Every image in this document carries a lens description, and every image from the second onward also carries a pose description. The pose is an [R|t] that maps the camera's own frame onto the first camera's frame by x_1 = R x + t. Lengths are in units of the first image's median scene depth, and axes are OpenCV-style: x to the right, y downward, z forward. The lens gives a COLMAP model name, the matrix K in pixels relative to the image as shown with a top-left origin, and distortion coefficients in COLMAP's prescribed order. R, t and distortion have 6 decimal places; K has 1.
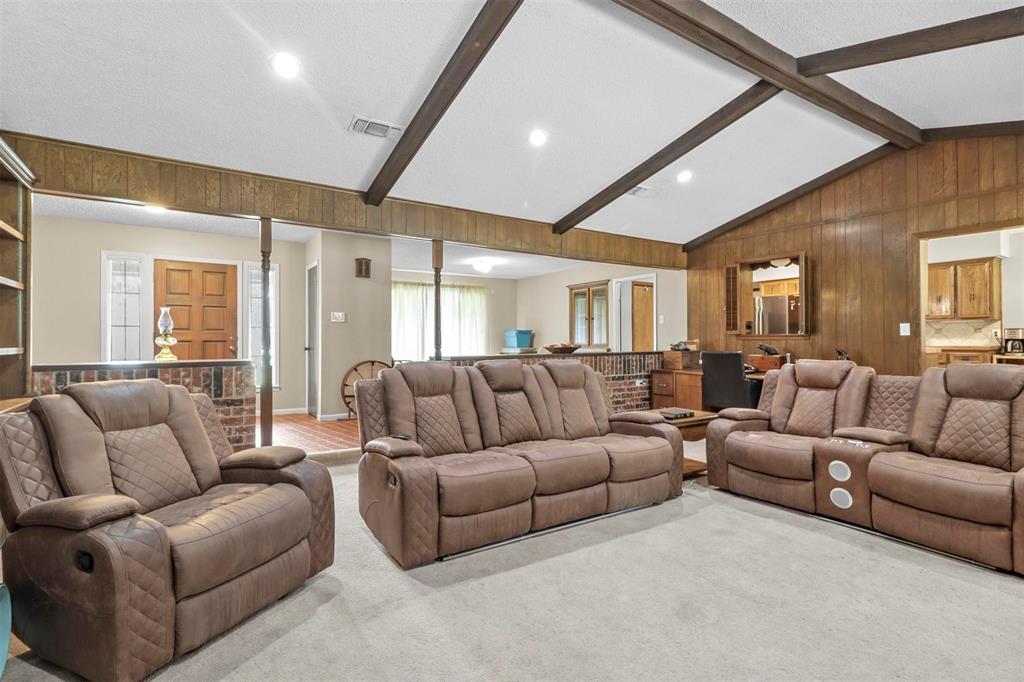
lens RADIAL K [[486.7, 0, 505.6], [0, 486.7, 337.0], [0, 0, 1]] dist [0.001145, -0.000078]
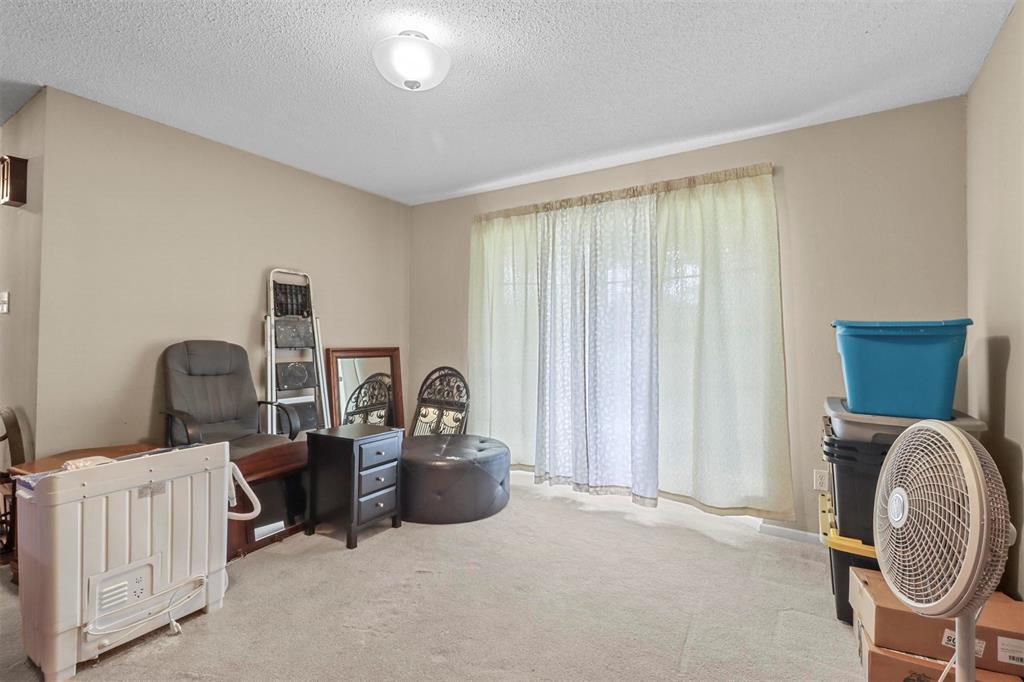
lens RADIAL K [[486.7, 0, 505.6], [0, 486.7, 337.0], [0, 0, 1]] dist [0.001145, -0.000078]
pose [[0.421772, -0.000412, -0.906702, 0.249778], [0.003585, 0.999993, 0.001213, -0.008889], [0.906695, -0.003762, 0.421770, 1.229139]]
